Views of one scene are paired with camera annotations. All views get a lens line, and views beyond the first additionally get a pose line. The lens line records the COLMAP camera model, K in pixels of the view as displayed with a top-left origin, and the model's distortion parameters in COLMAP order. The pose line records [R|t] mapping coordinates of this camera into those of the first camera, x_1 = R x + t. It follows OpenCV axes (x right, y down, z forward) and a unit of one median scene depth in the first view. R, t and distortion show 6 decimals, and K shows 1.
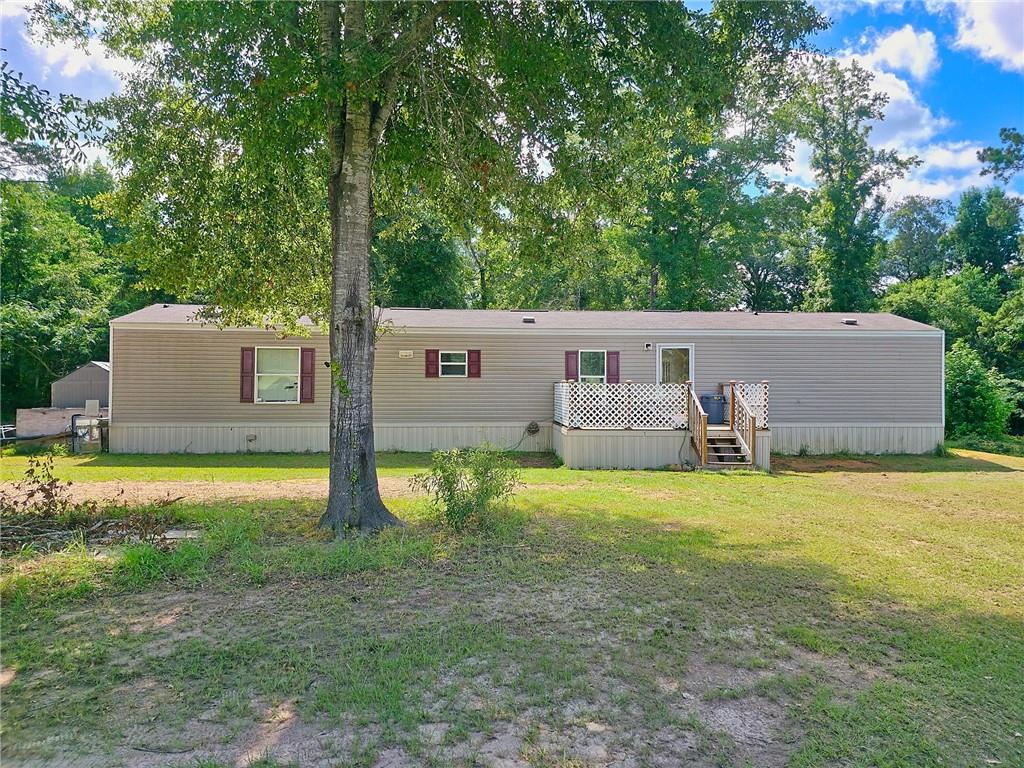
lens RADIAL K [[674.6, 0, 520.4], [0, 674.6, 381.1], [0, 0, 1]] dist [0.060552, -0.061751]
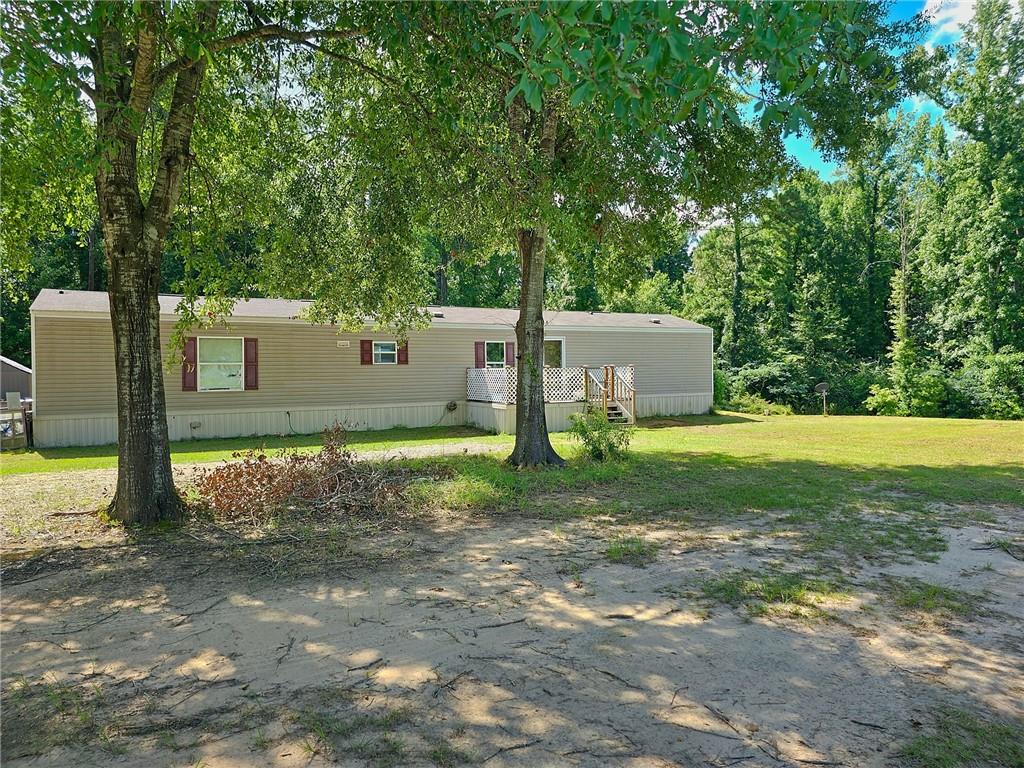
lens RADIAL K [[674.6, 0, 520.7], [0, 674.6, 384.3], [0, 0, 1]] dist [0.060552, -0.061751]
pose [[0.908117, -0.023420, 0.418062, -0.373328], [0.011975, 0.999479, 0.029978, -0.003436], [-0.418546, -0.022217, 0.907924, -0.140050]]
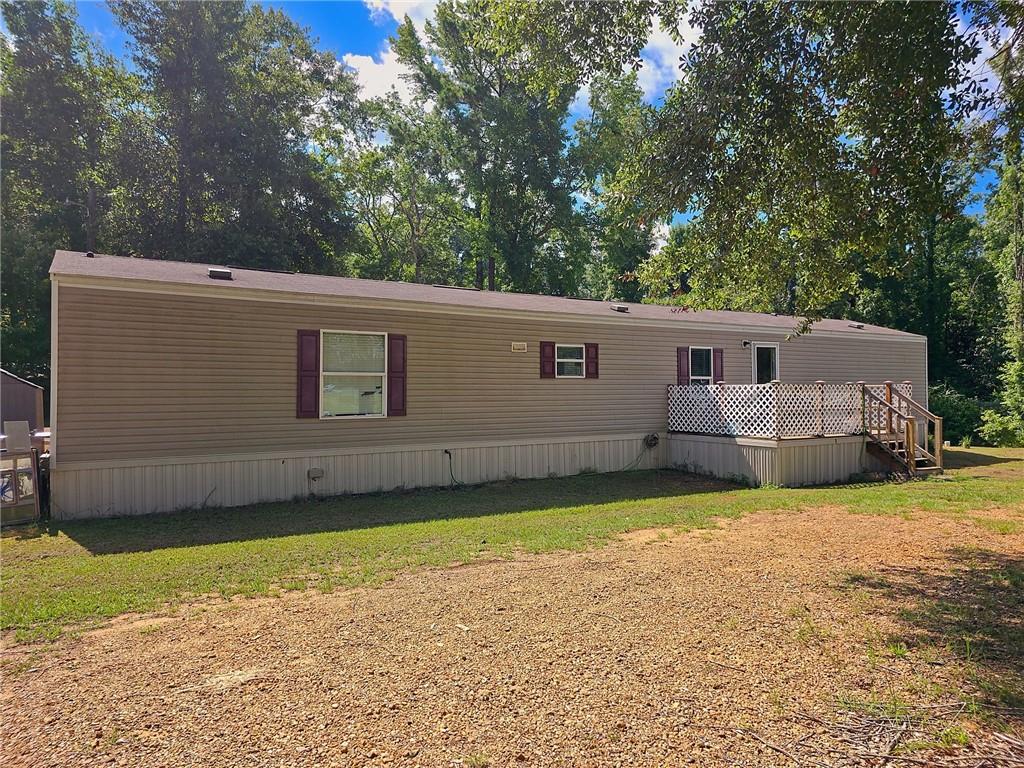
lens RADIAL K [[674.6, 0, 518.1], [0, 674.6, 384.8], [0, 0, 1]] dist [0.060552, -0.061751]
pose [[0.878664, -0.004026, 0.477424, -0.522831], [0.007415, 0.999959, -0.005216, 0.005422], [-0.477383, 0.008124, 0.878658, 0.354370]]
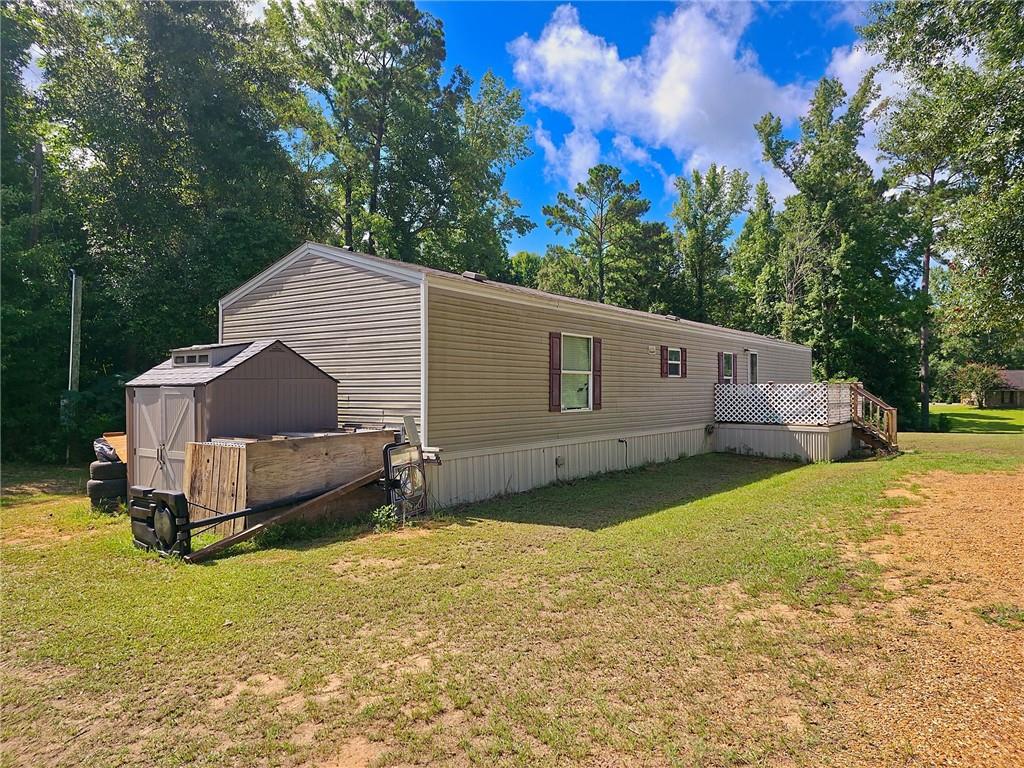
lens RADIAL K [[674.6, 0, 508.2], [0, 674.6, 378.8], [0, 0, 1]] dist [0.060552, -0.061751]
pose [[0.648804, 0.005485, 0.760936, -0.946882], [-0.001088, 0.999980, -0.006280, 0.002401], [-0.760955, 0.003247, 0.648796, 0.580460]]
